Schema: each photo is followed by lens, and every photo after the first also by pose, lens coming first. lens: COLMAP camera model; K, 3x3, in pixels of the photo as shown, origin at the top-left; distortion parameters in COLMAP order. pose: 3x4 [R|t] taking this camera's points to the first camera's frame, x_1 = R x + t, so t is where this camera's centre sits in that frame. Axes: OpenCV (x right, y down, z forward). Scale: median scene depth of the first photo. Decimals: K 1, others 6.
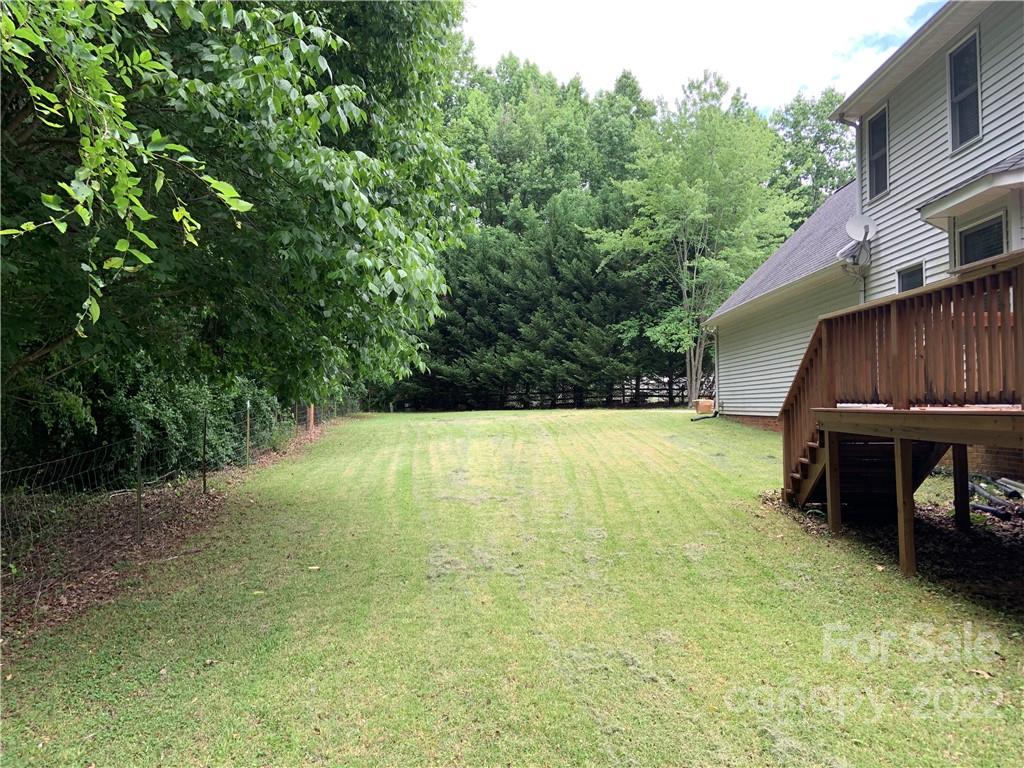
lens RADIAL K [[773.6, 0, 513.7], [0, 773.6, 374.4], [0, 0, 1]] dist [0.111021, -0.141936]
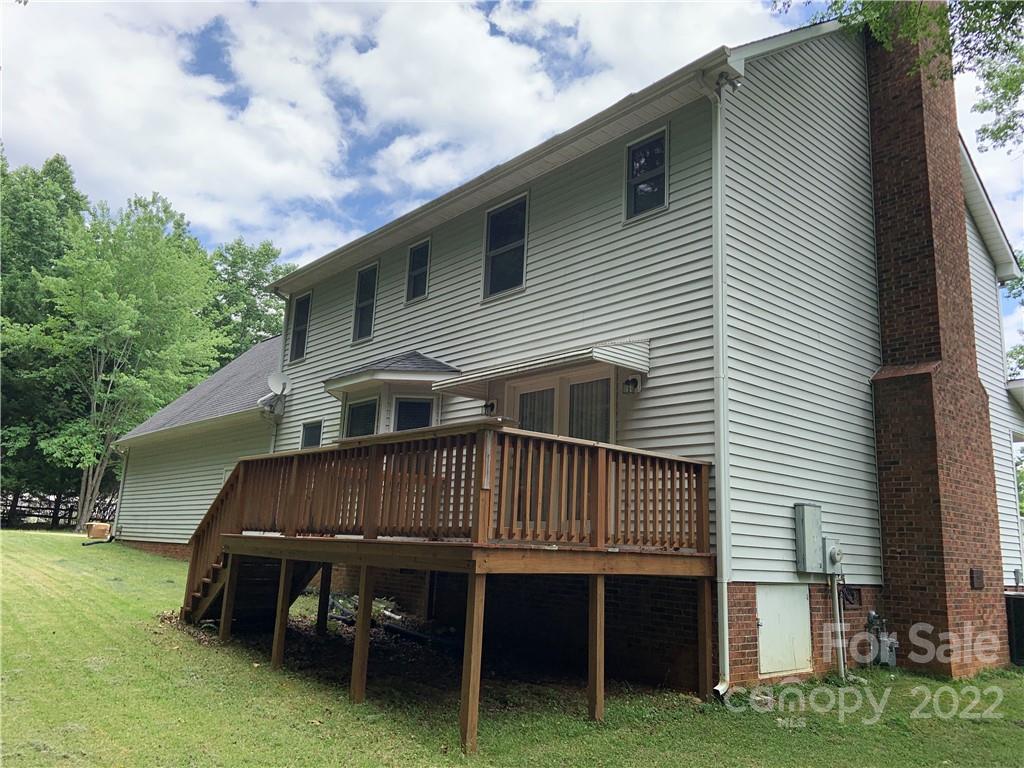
lens RADIAL K [[773.6, 0, 513.7], [0, 773.6, 374.4], [0, 0, 1]] dist [0.111021, -0.141936]
pose [[0.745103, 0.183776, 0.641130, -0.052178], [-0.077470, 0.978629, -0.190485, -0.000638], [-0.662435, 0.092263, 0.743416, -0.107694]]
